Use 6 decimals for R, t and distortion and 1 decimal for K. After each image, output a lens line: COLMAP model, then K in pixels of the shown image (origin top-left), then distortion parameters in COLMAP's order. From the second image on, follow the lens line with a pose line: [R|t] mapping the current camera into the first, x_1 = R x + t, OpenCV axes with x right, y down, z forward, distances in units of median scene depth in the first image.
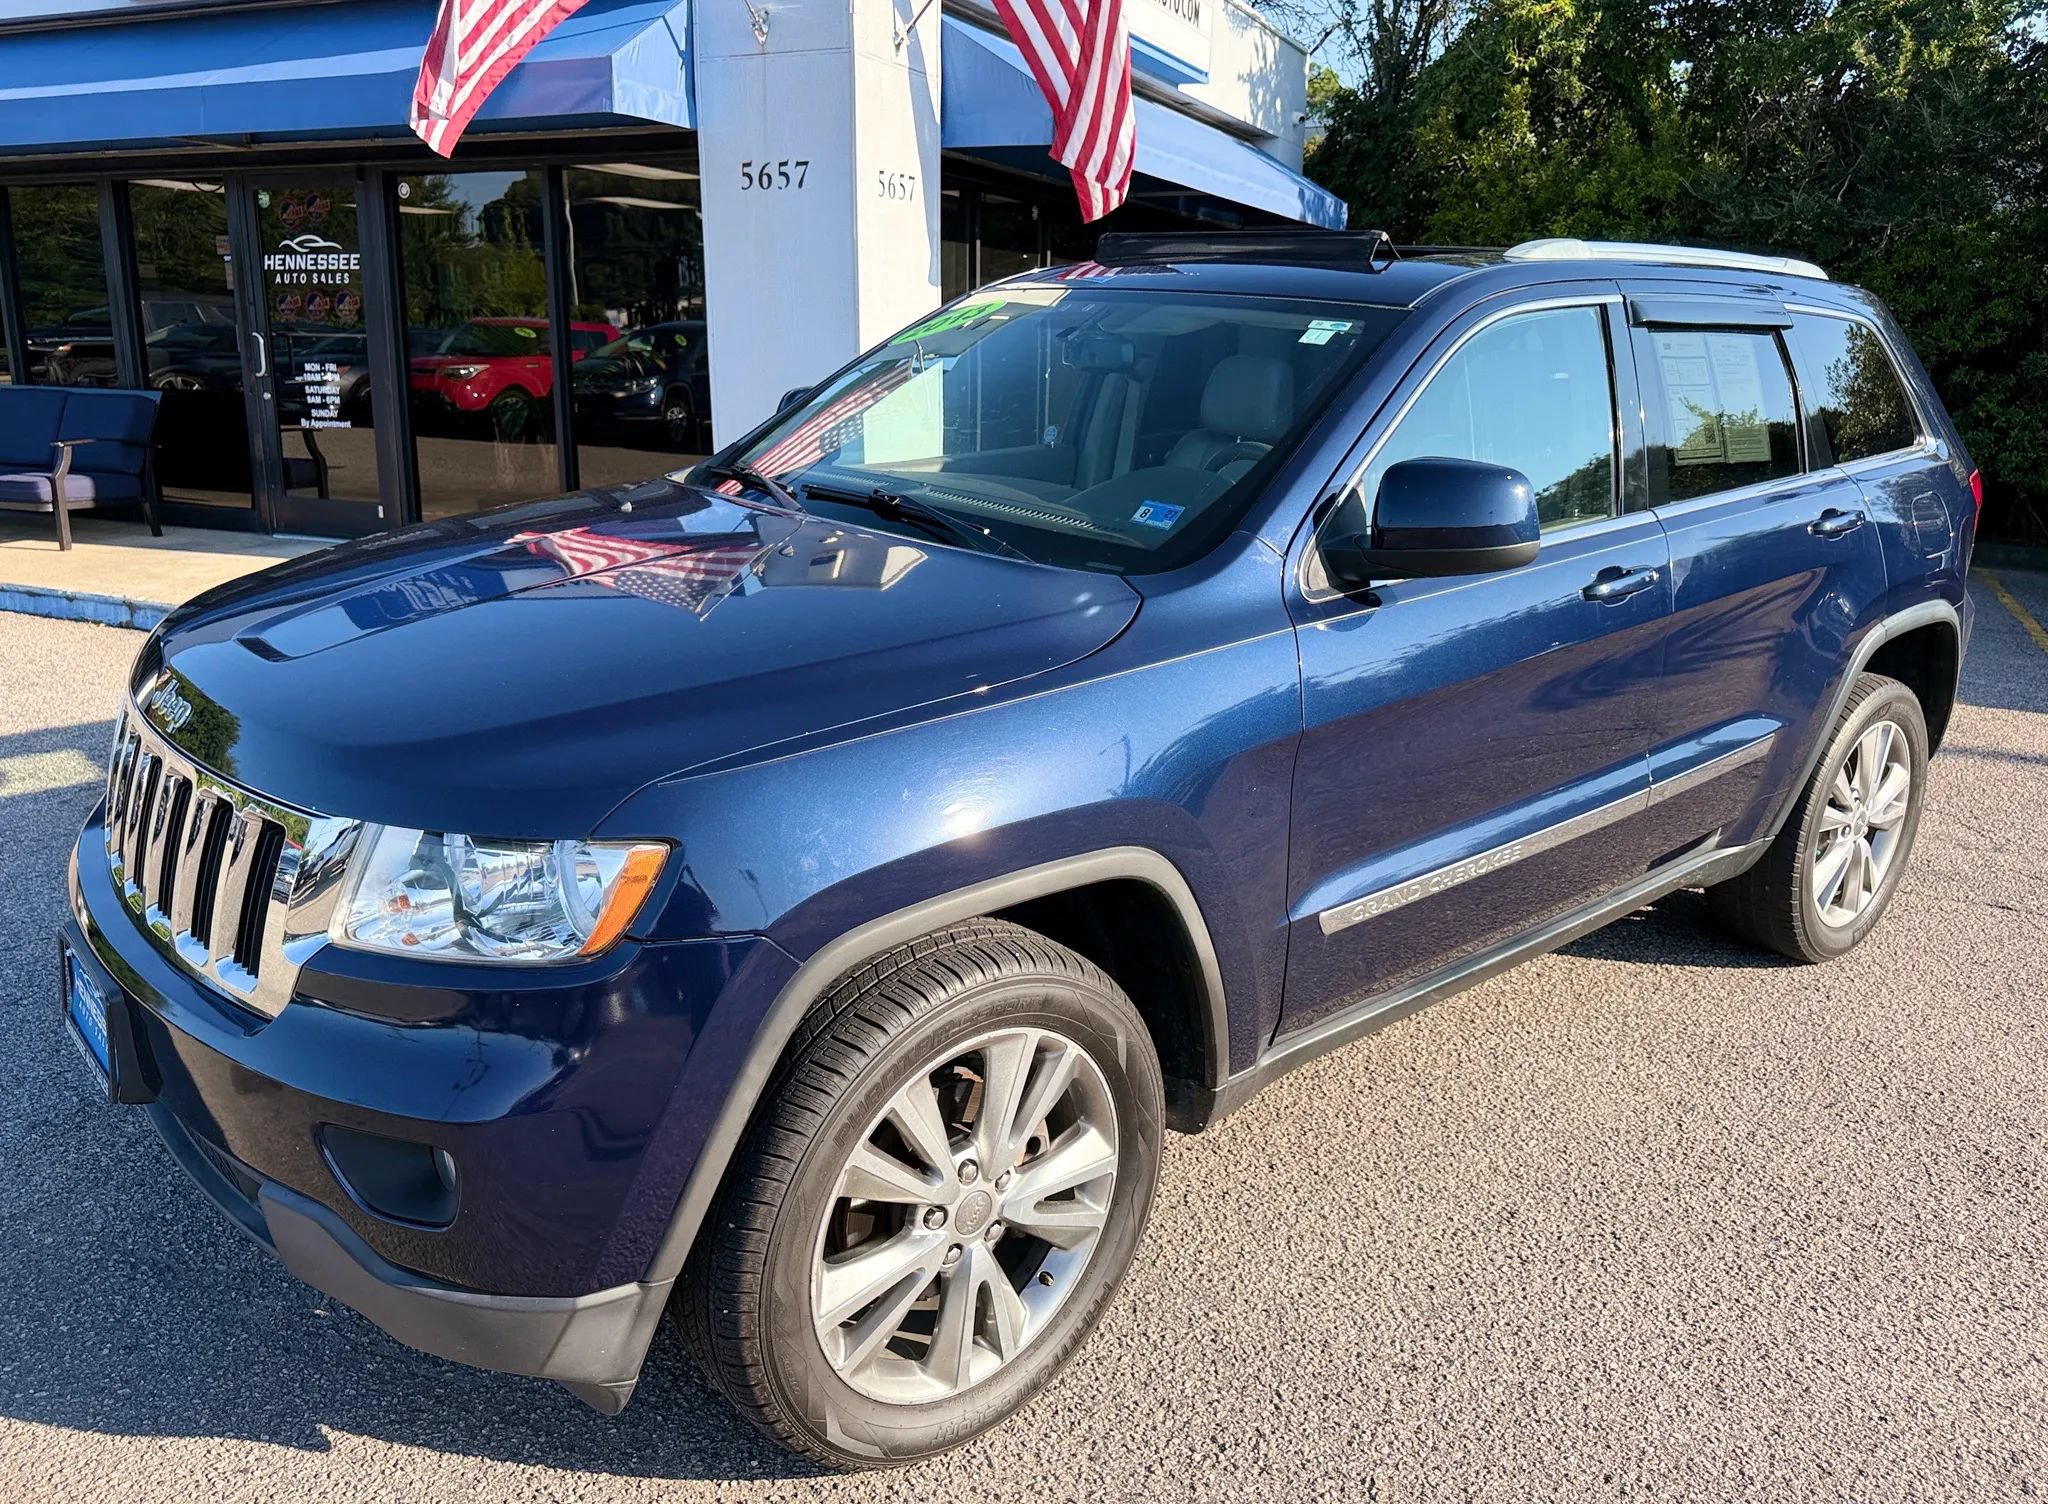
lens RADIAL K [[1584.3, 0, 1005.4], [0, 1584.3, 662.0], [0, 0, 1]] dist [0.001973, -0.008525]
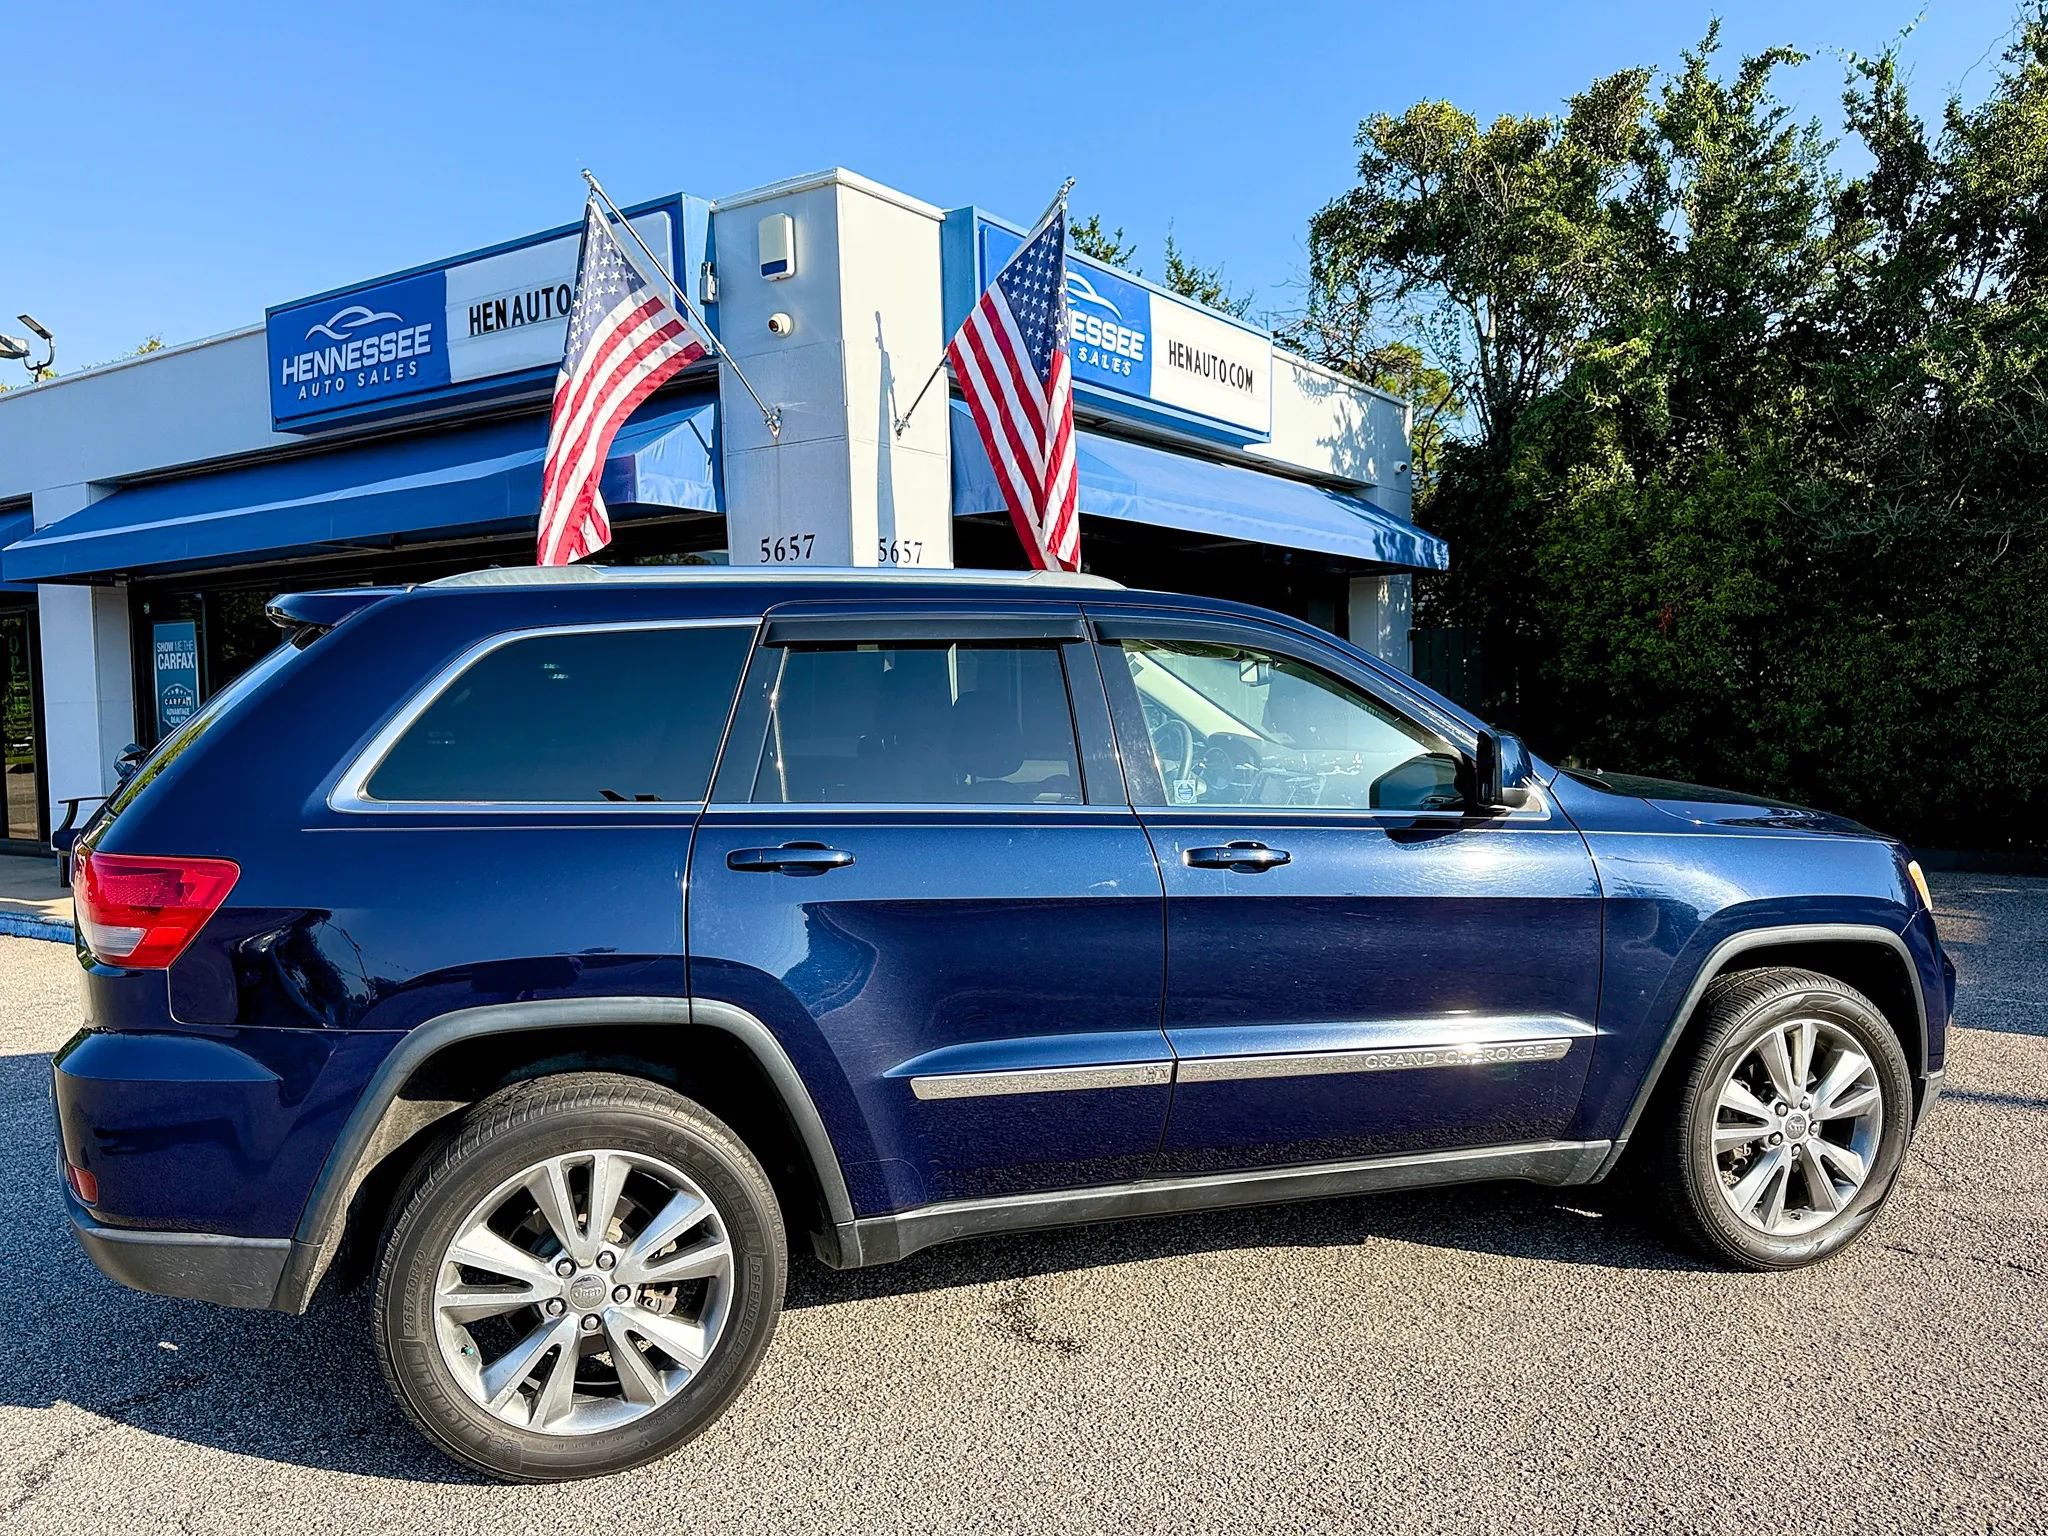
lens RADIAL K [[1530.4, 0, 977.0], [0, 1530.4, 749.6], [0, 0, 1]] dist [0.049461, -0.083696]
pose [[0.984454, -0.032496, -0.172607, 0.403034], [0.003893, 0.986531, -0.163530, 0.021522], [0.175597, 0.160316, 0.971321, -0.000427]]
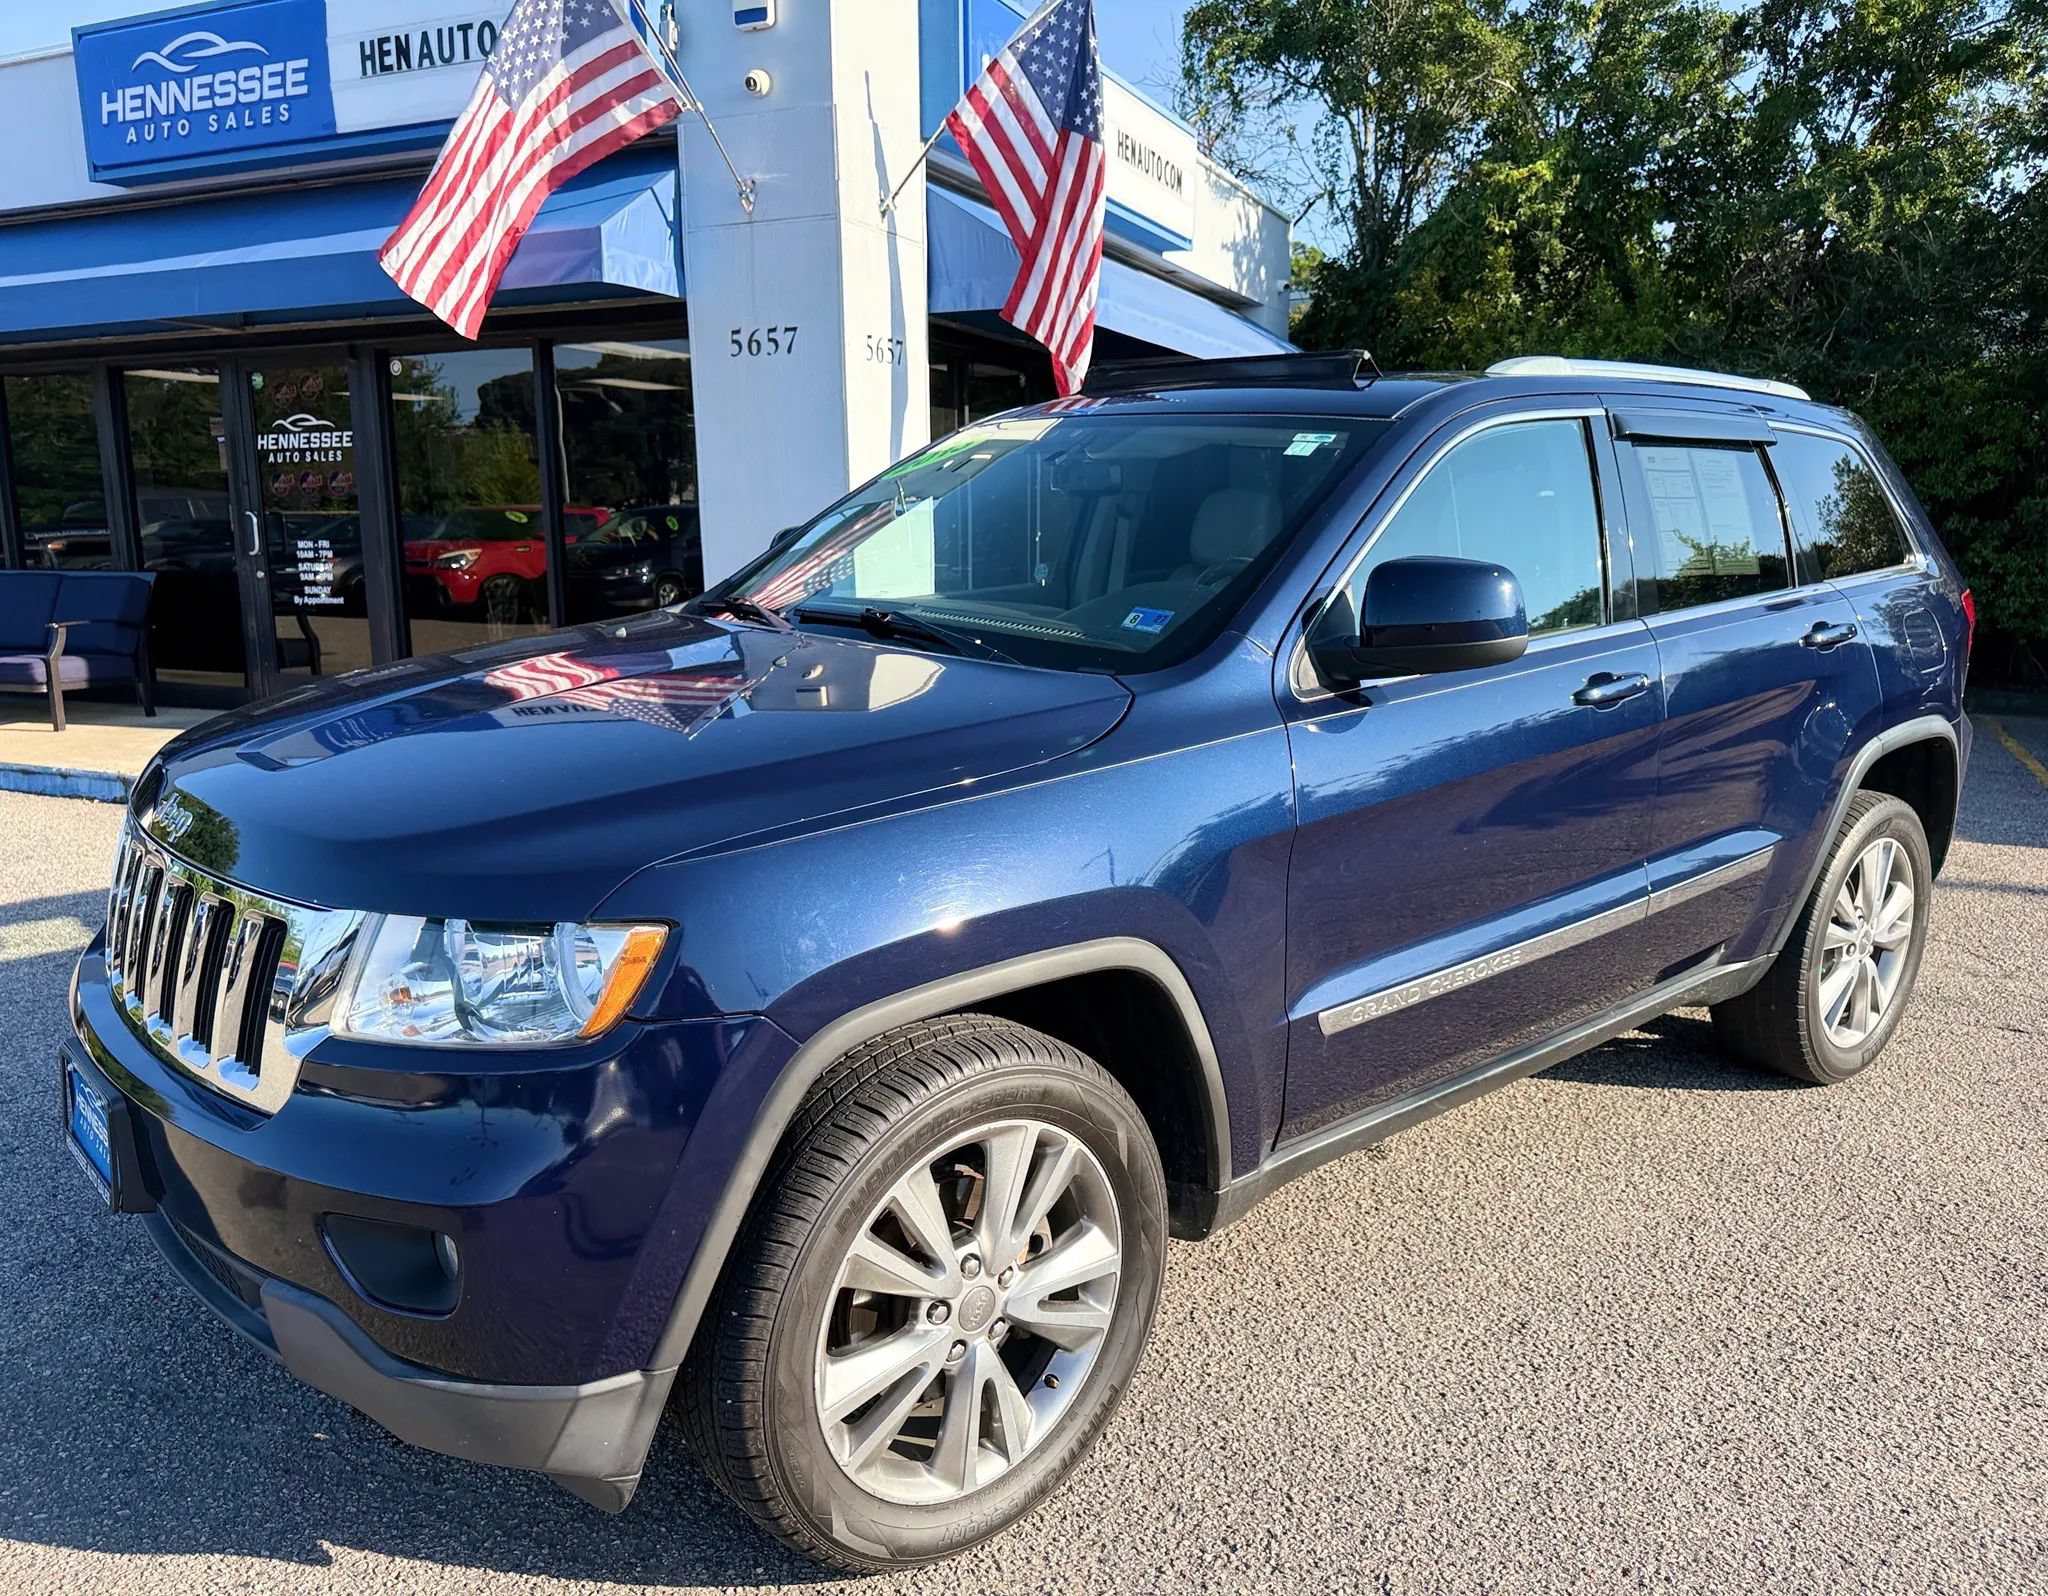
lens RADIAL K [[1597.8, 0, 991.6], [0, 1597.8, 778.8], [0, 0, 1]] dist [0.006946, -0.015286]
pose [[0.999801, -0.019007, -0.006051, 0.000950], [0.018745, 0.998991, -0.040801, 0.036497], [0.006820, 0.040680, 0.999149, -0.010044]]
